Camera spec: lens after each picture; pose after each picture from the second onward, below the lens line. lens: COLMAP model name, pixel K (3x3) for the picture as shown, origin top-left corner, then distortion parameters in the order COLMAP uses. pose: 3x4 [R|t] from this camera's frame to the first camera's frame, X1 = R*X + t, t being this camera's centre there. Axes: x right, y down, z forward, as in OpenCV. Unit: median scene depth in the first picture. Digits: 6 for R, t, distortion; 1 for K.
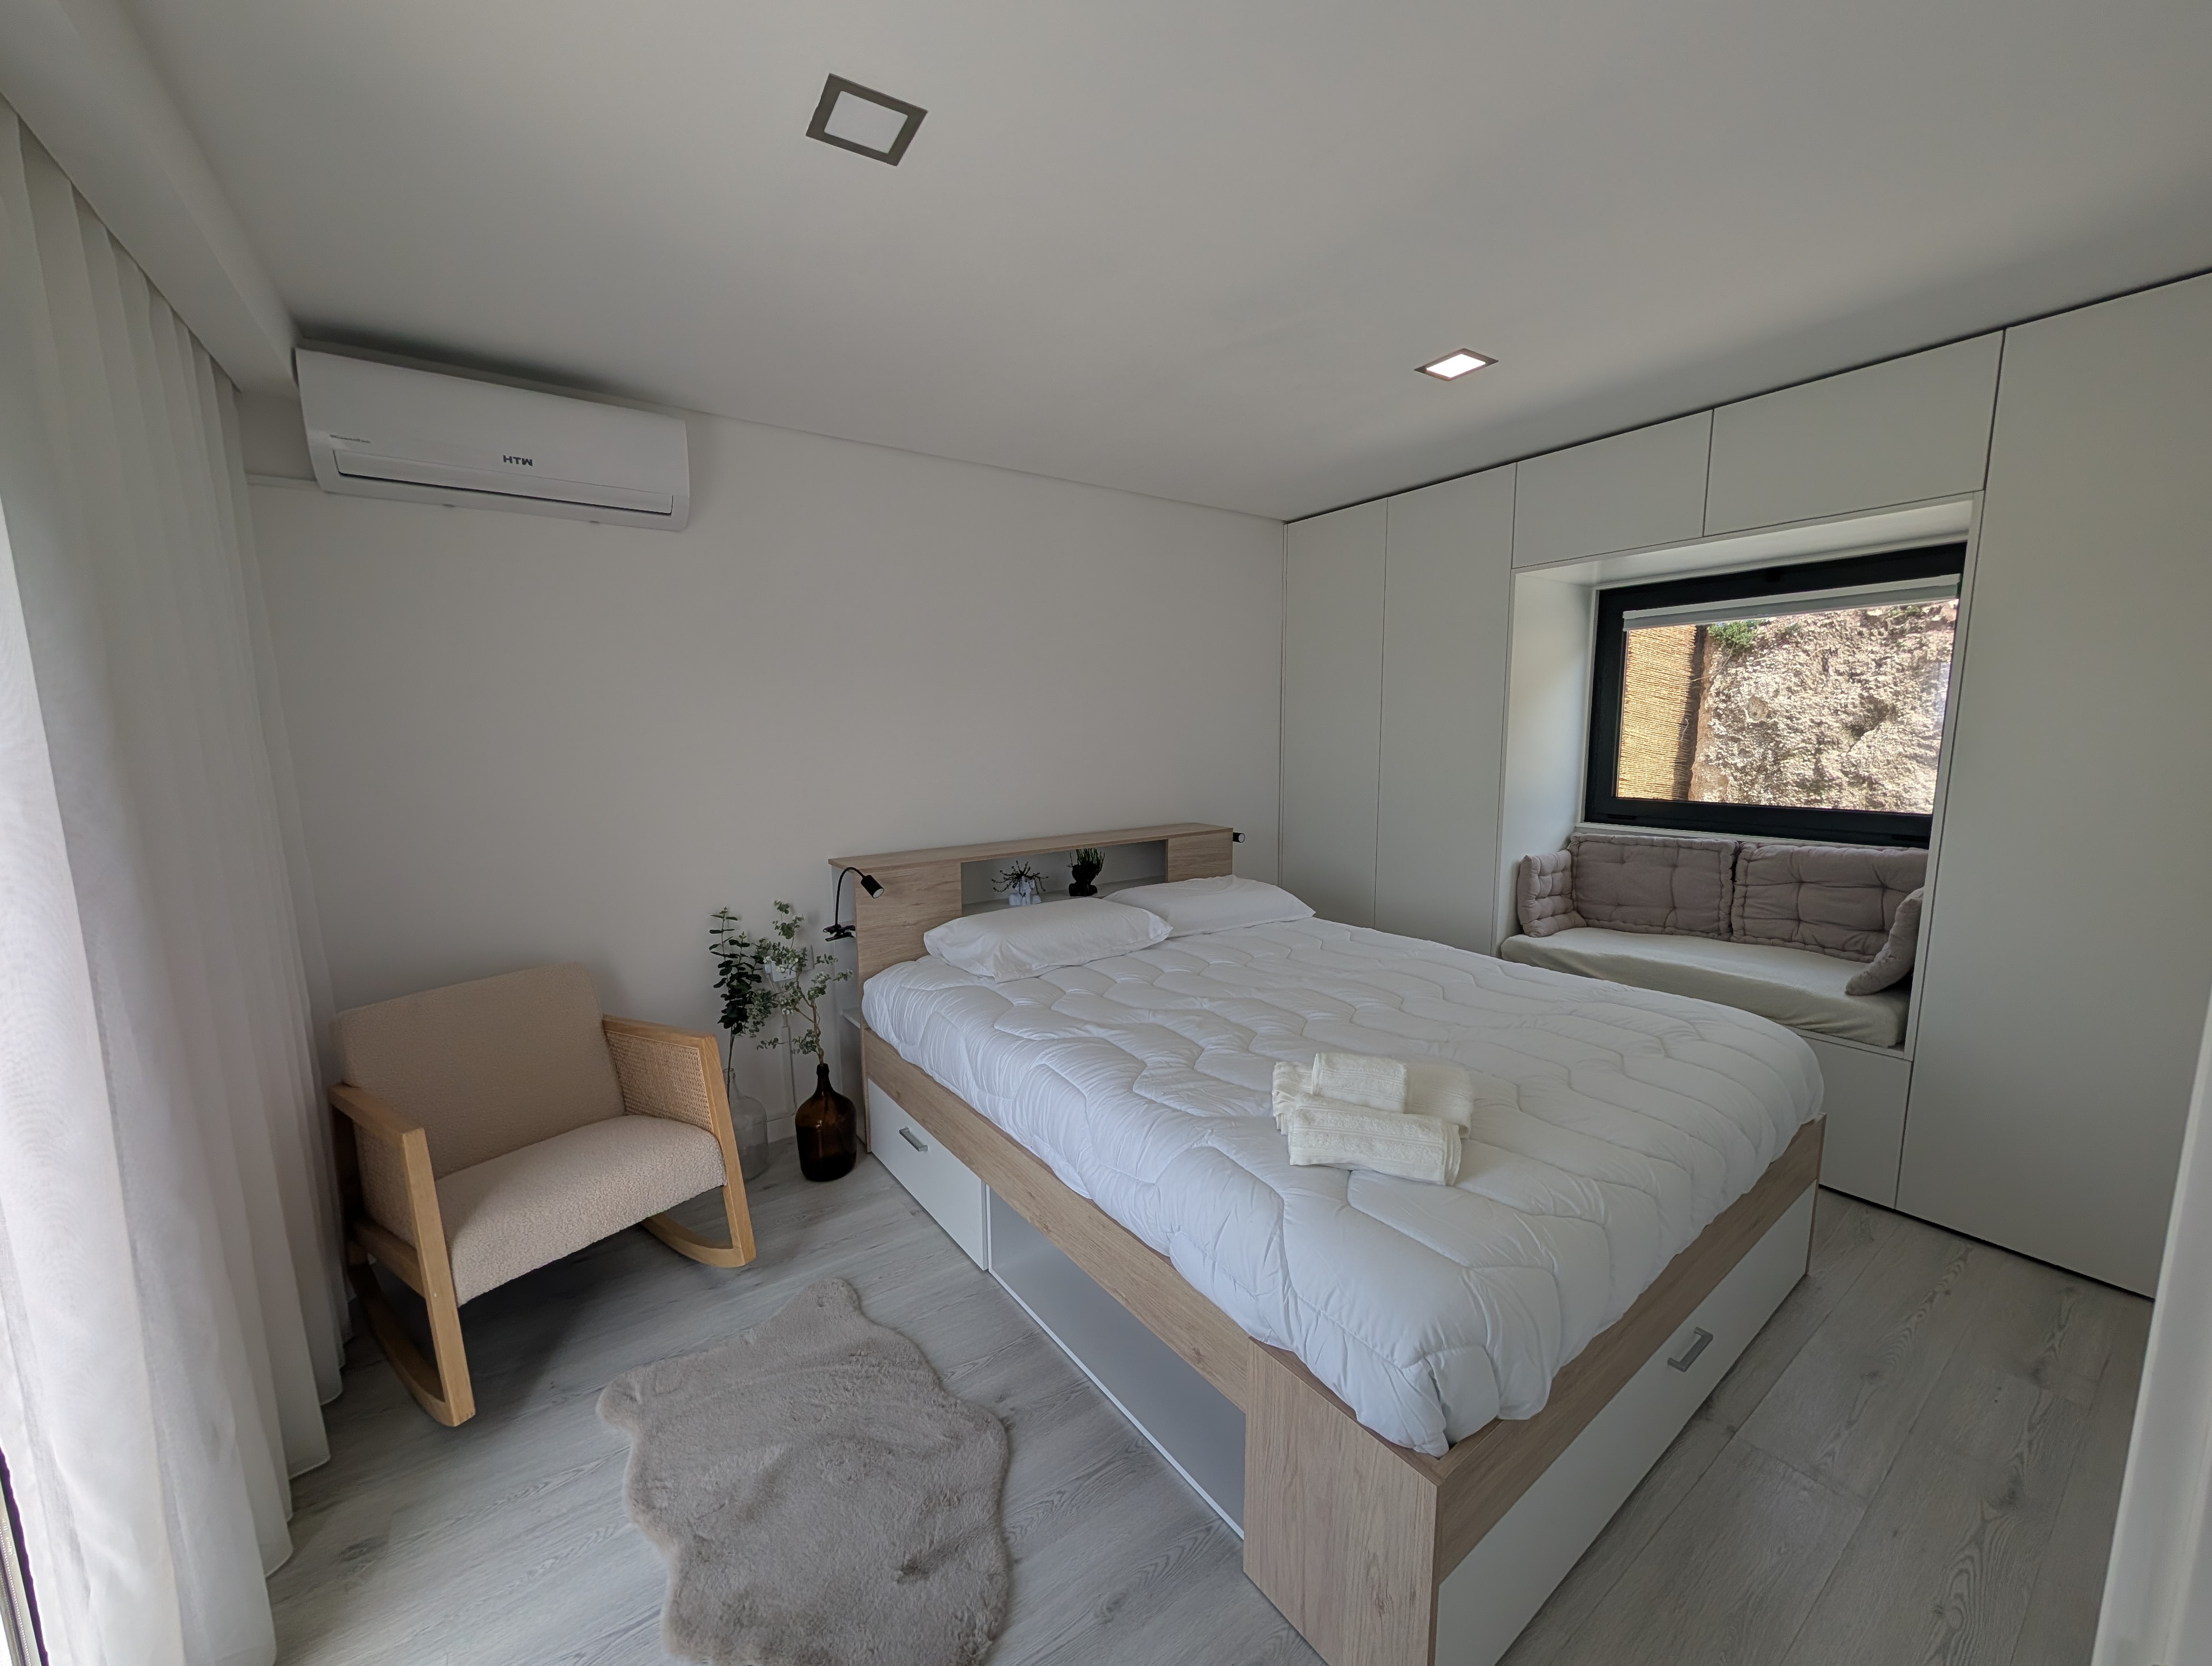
lens RADIAL K [[840.4, 0, 1102.9], [0, 840.4, 845.8], [0, 0, 1]] dist [0.001246, 0.000078]
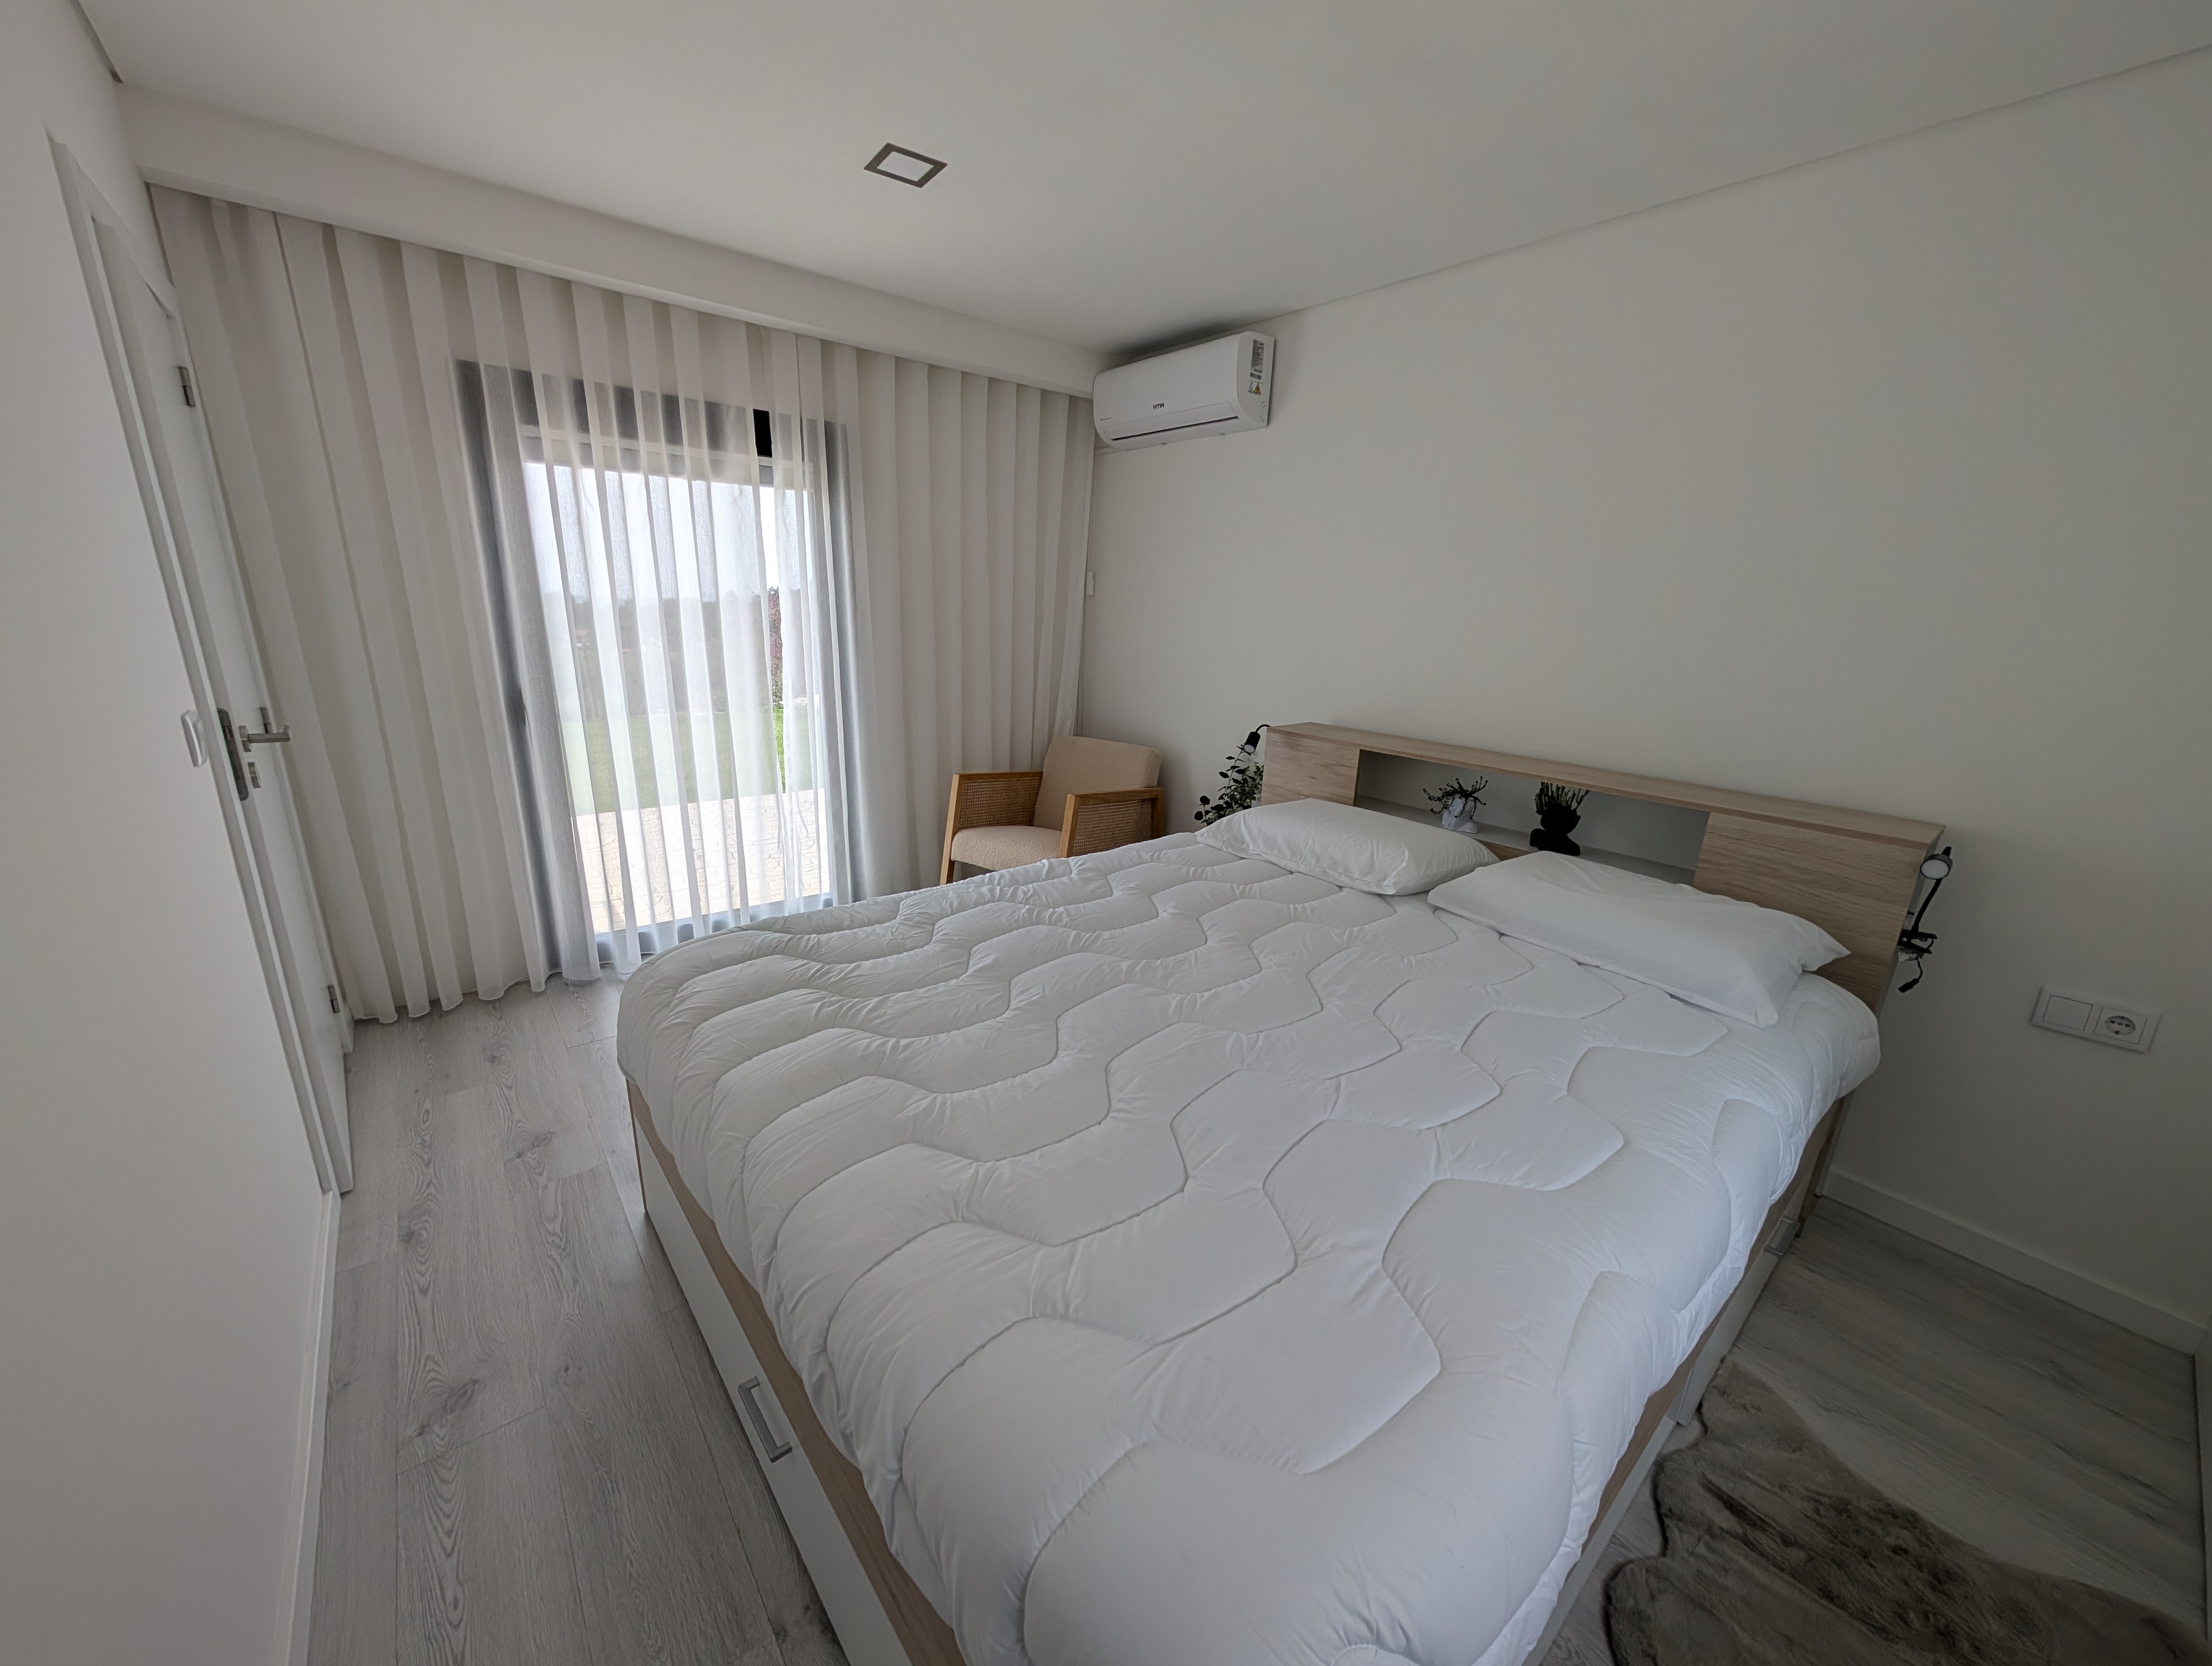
lens RADIAL K [[840.4, 0, 1093.6], [0, 840.4, 836.2], [0, 0, 1]] dist [0.001246, 0.000078]
pose [[0.063364, 0.286488, -0.955986, 0.826247], [-0.177479, 0.945877, 0.271695, -0.100429], [0.982083, 0.152451, 0.110780, 0.720890]]
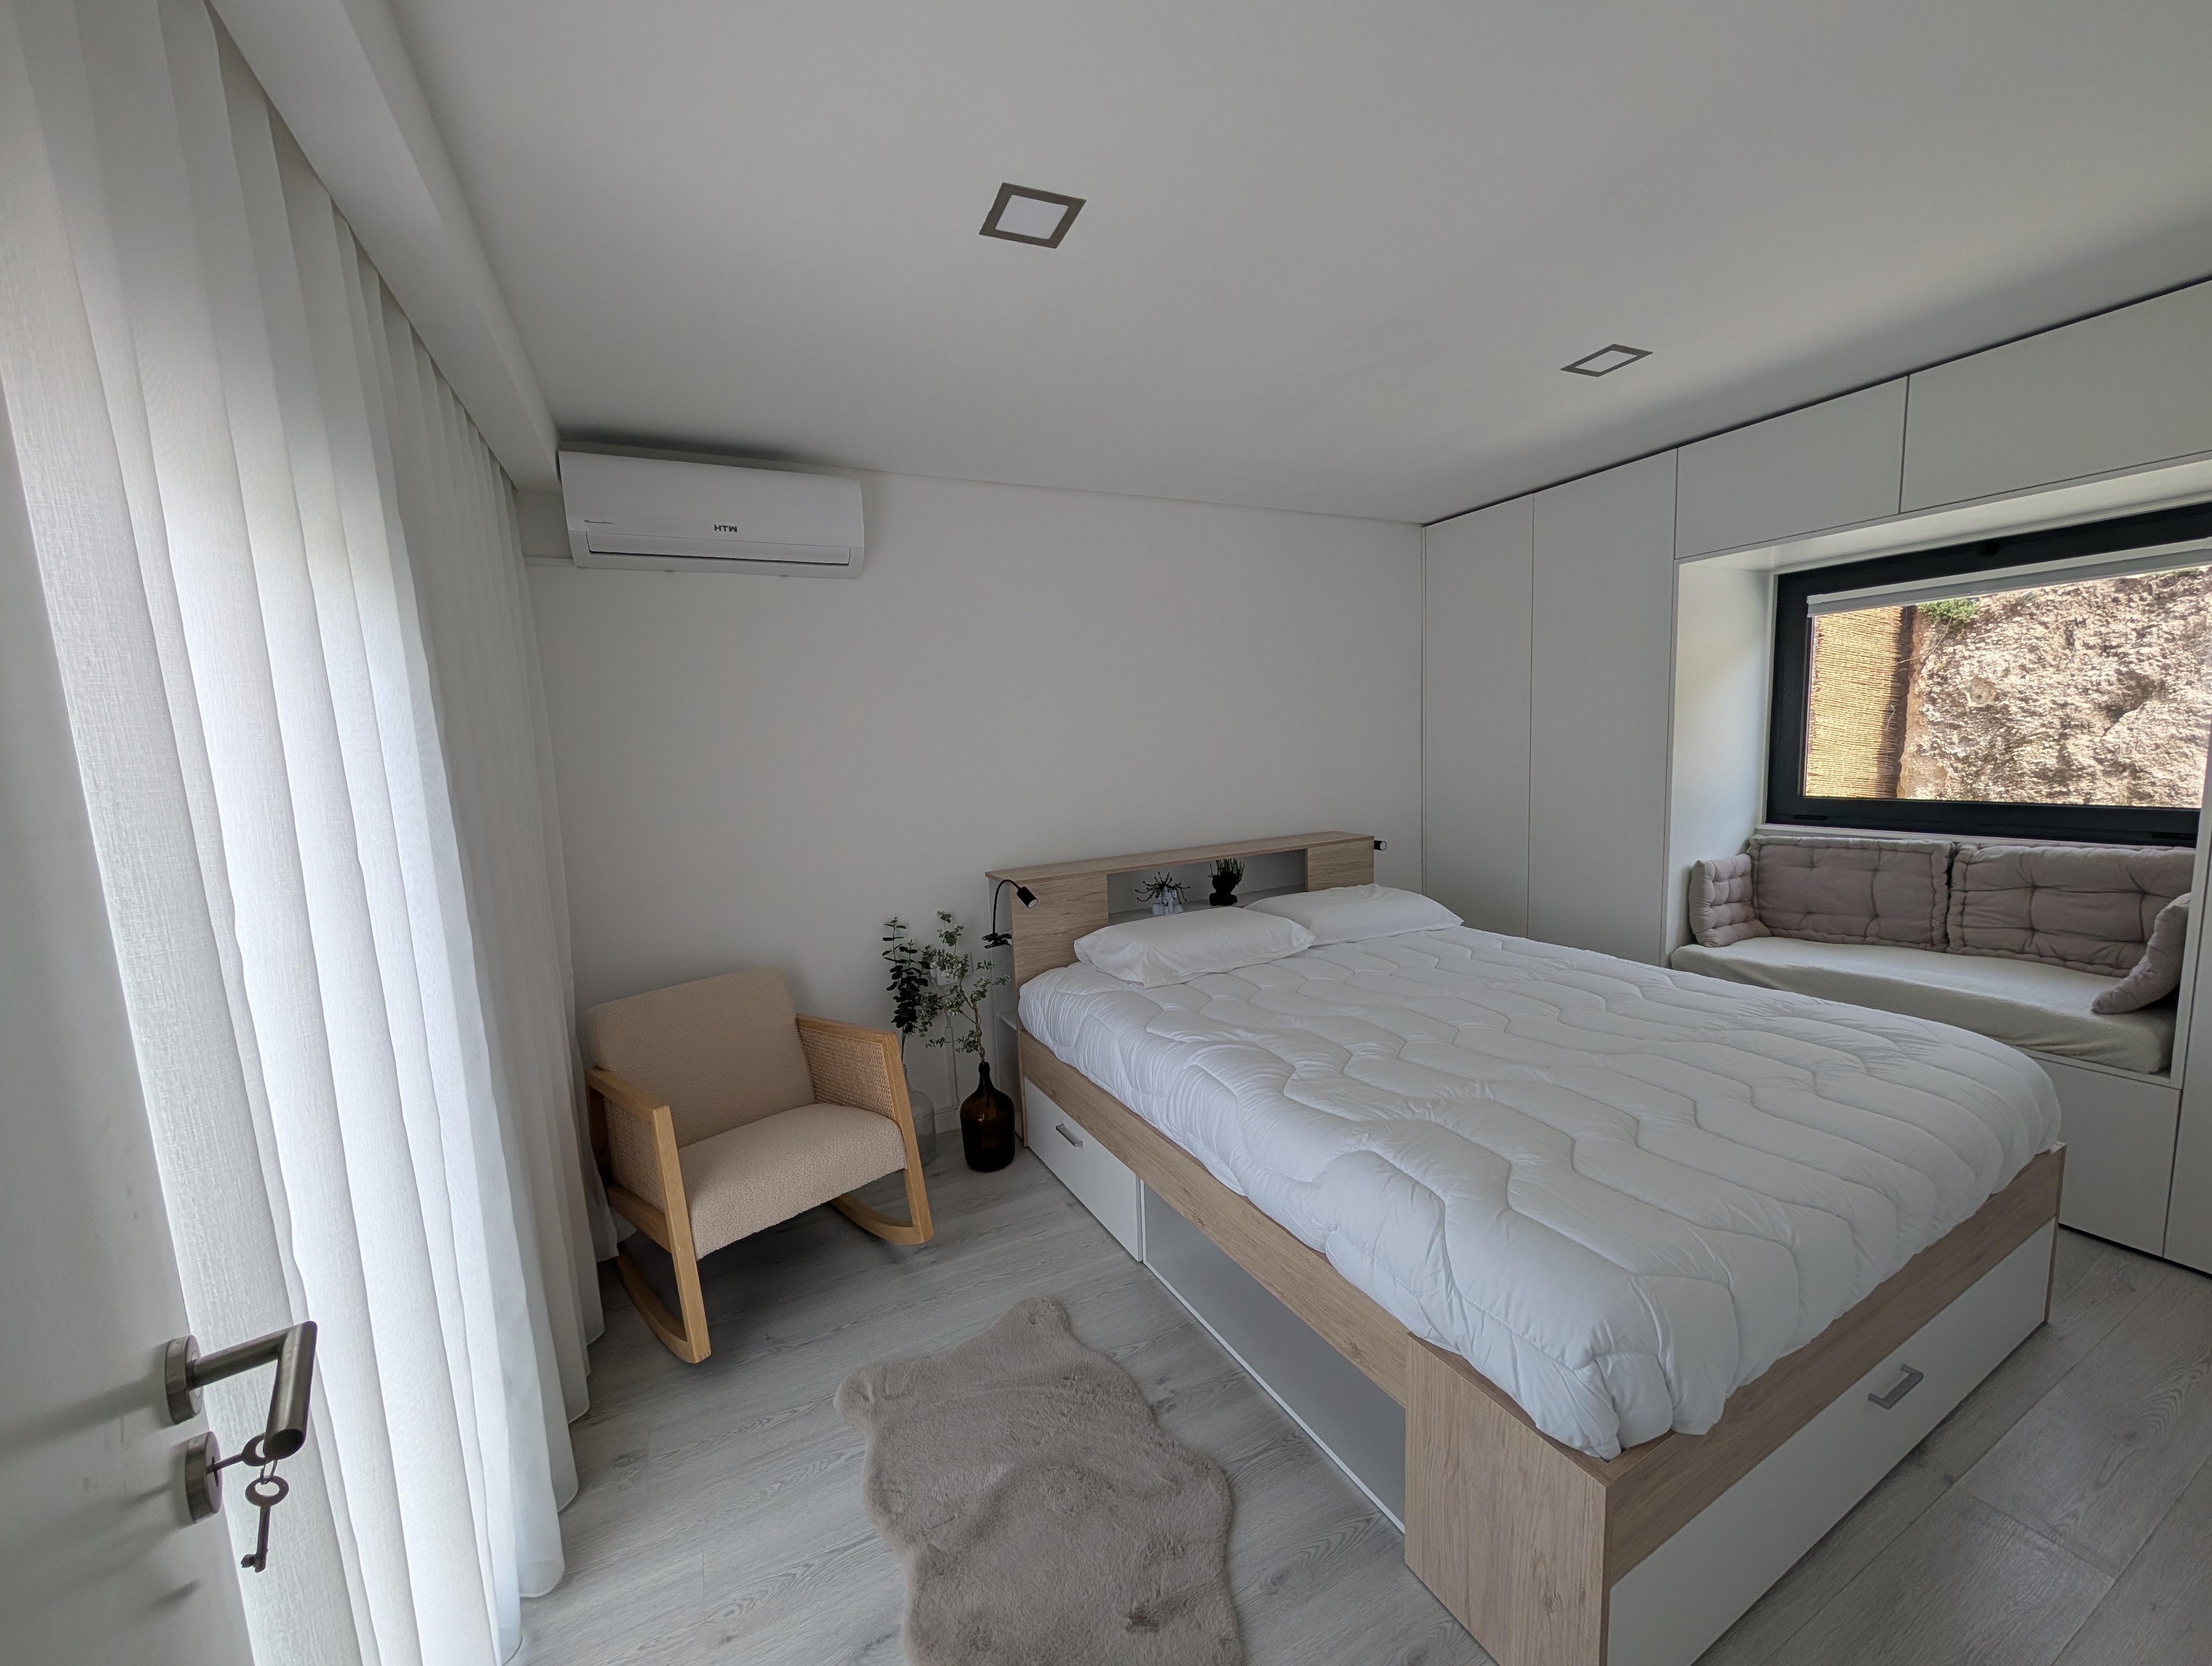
lens RADIAL K [[840.4, 0, 1100.4], [0, 840.4, 845.1], [0, 0, 1]] dist [0.001246, 0.000078]
pose [[0.988035, -0.014583, -0.153539, -0.017478], [0.012918, 0.999846, -0.011837, -0.004606], [0.153688, 0.009712, 0.988072, -0.046845]]
